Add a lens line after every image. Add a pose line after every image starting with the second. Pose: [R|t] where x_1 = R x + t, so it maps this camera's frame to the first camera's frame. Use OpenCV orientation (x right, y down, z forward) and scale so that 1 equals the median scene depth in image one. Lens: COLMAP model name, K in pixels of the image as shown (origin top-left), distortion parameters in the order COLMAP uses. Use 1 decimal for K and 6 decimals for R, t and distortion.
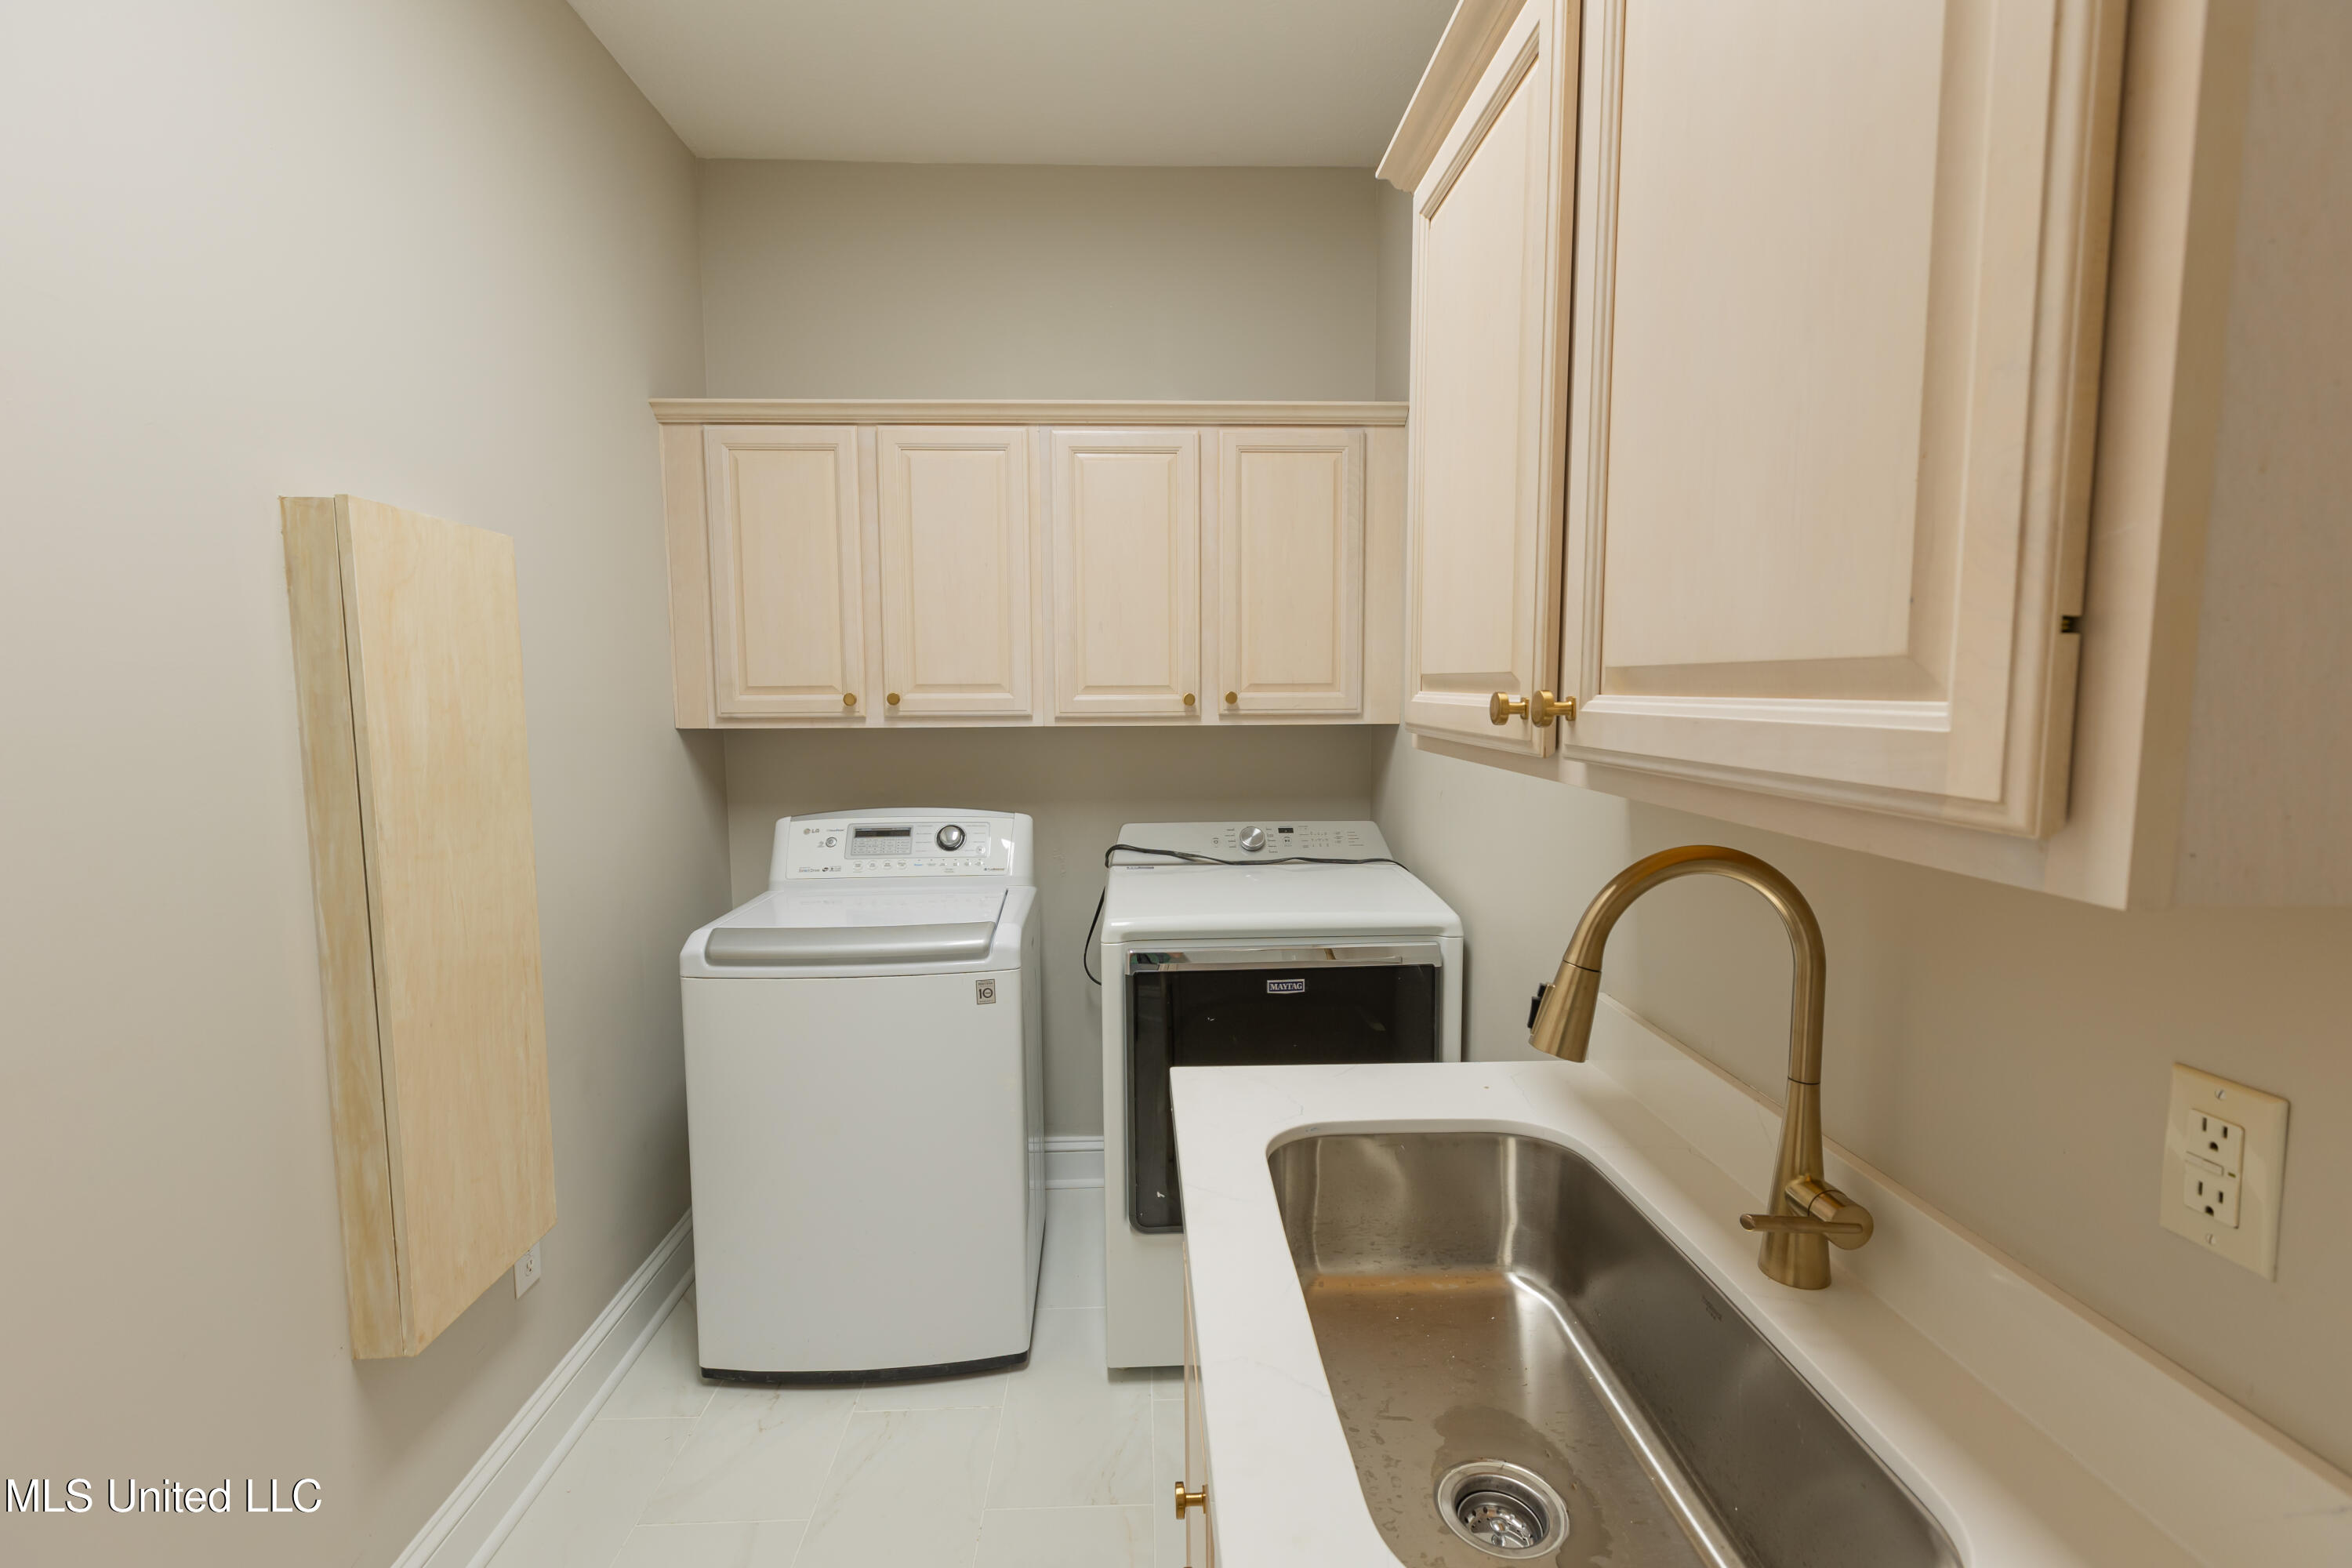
lens RADIAL K [[1023.3, 0, 1176.0], [0, 1023.3, 784.0], [0, 0, 1]] dist [-0.000648, 0.000149]
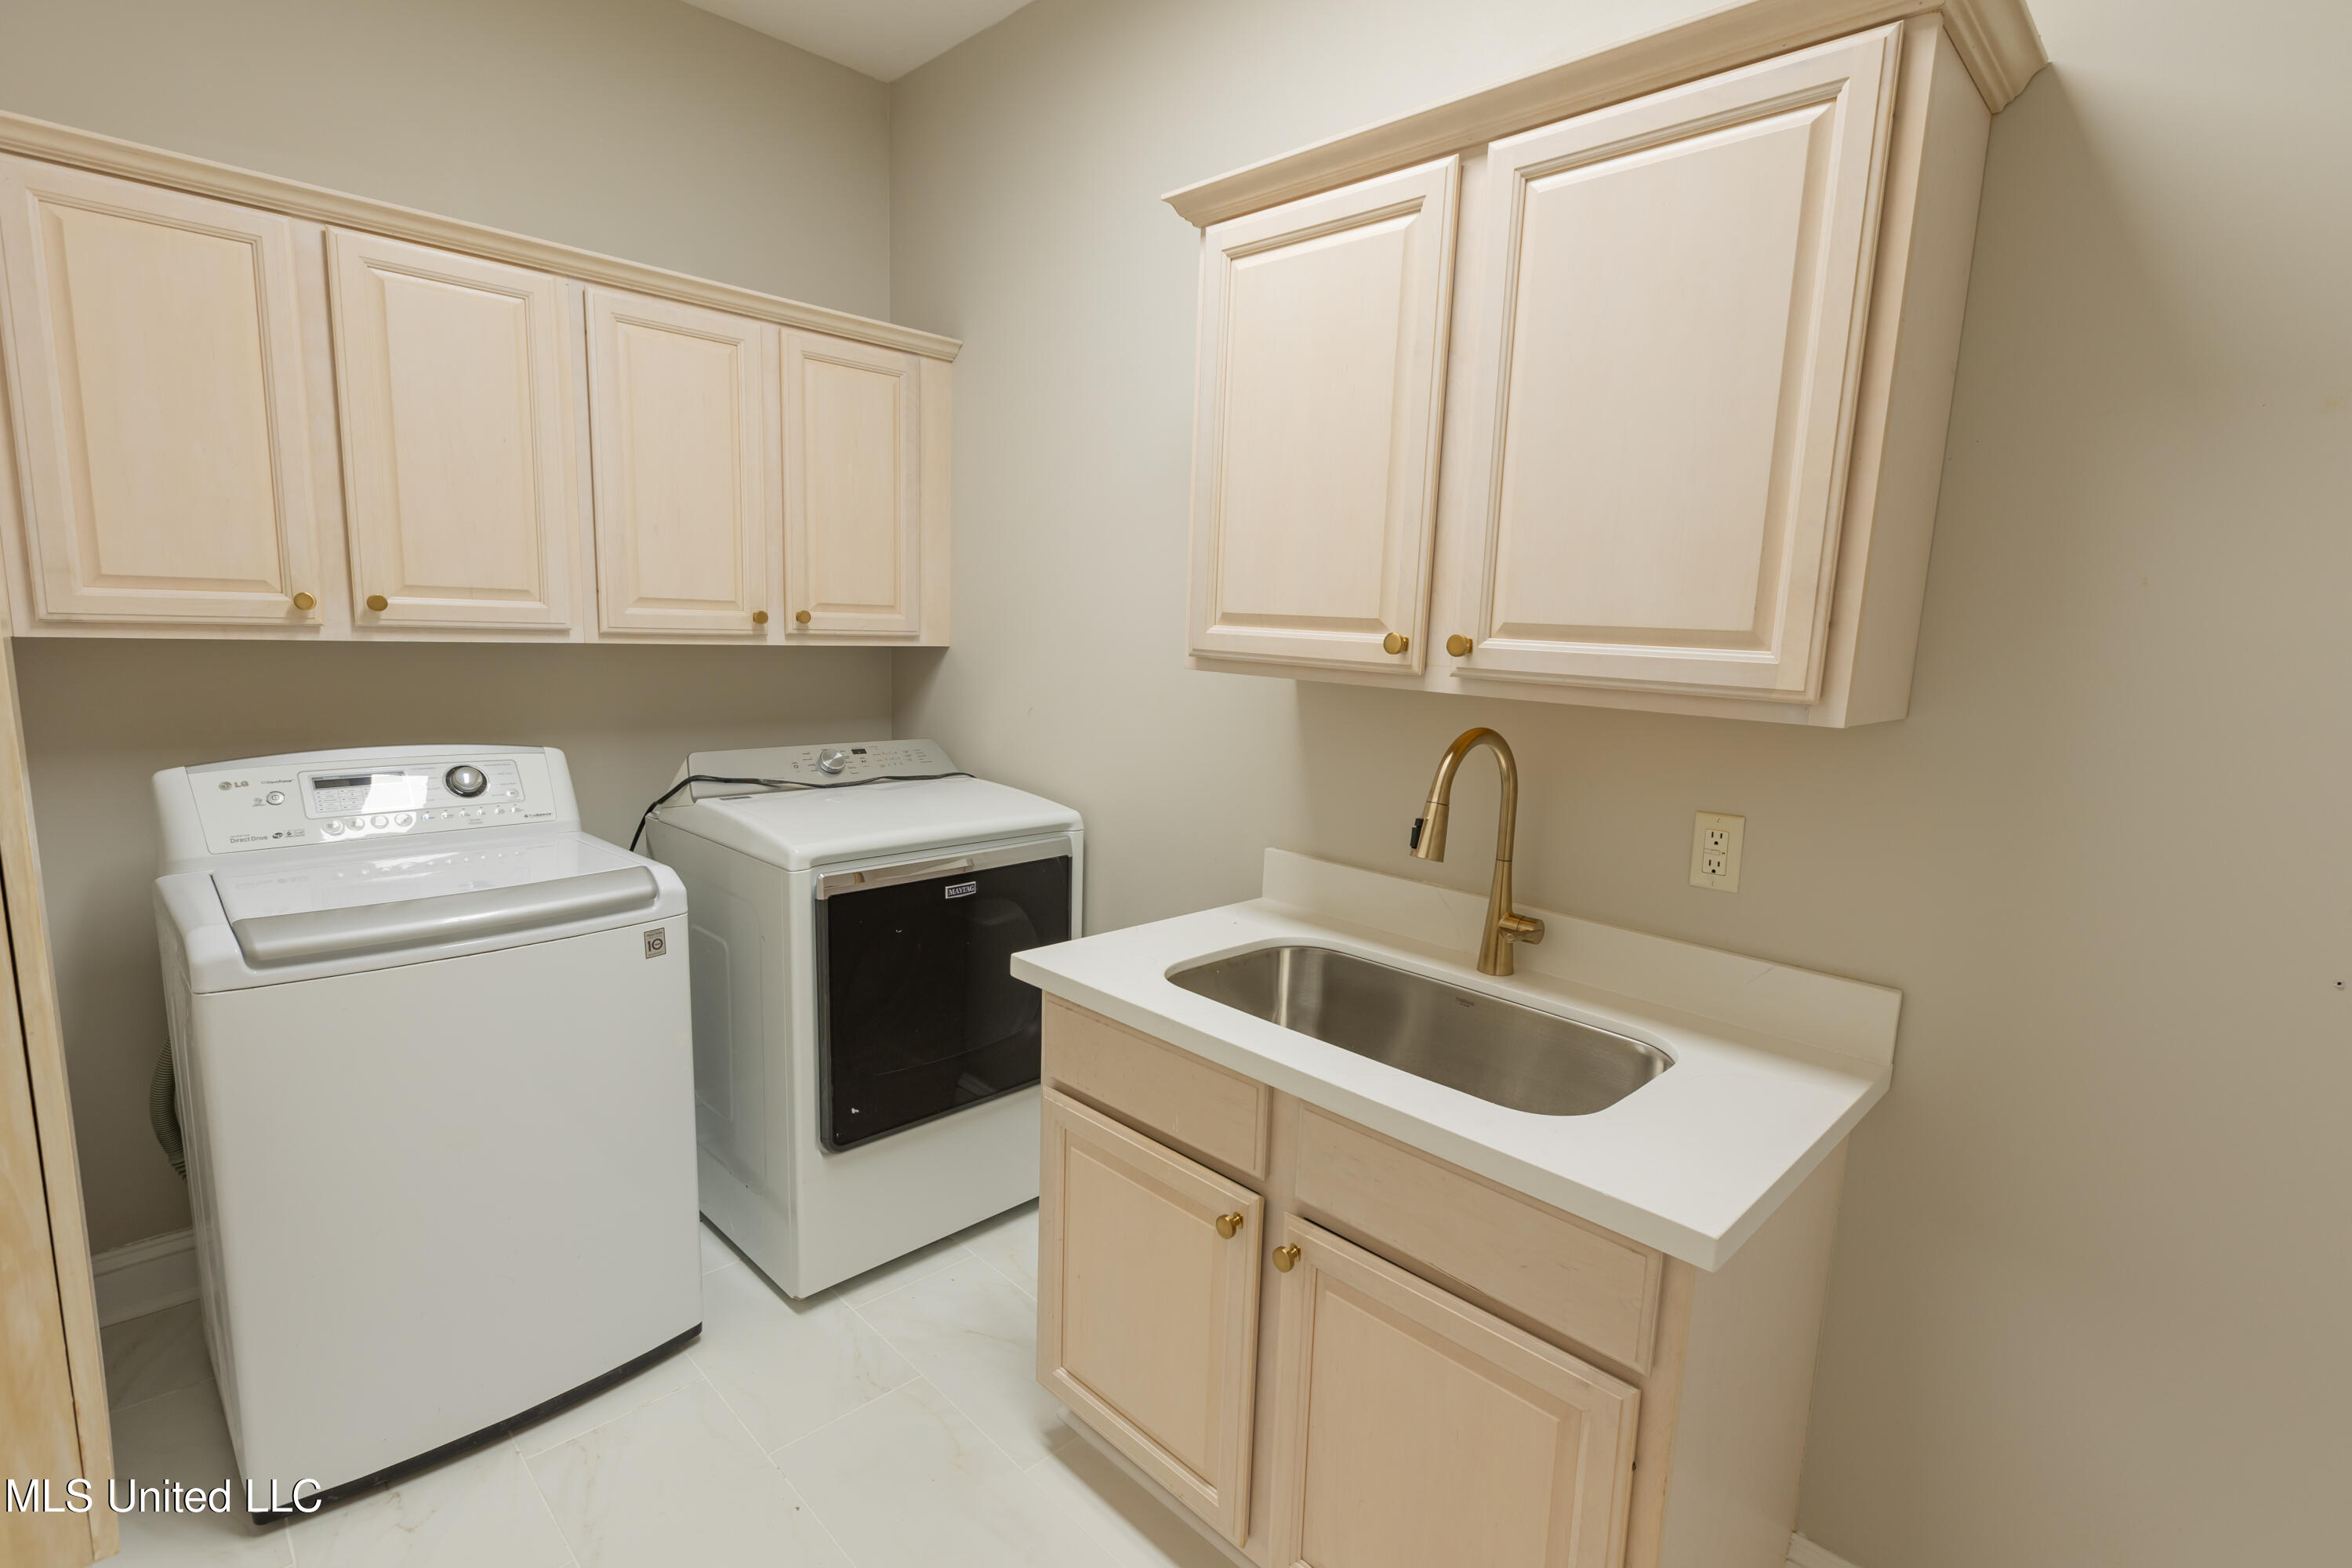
lens RADIAL K [[1055.4, 0, 1198.9], [0, 1055.4, 779.6], [0, 0, 1]] dist [0.000806, 0.000414]
pose [[0.740817, -0.067665, 0.668290, -0.352946], [0.021740, 0.996807, 0.076828, 0.000452], [-0.671355, -0.042387, 0.739922, 0.005952]]
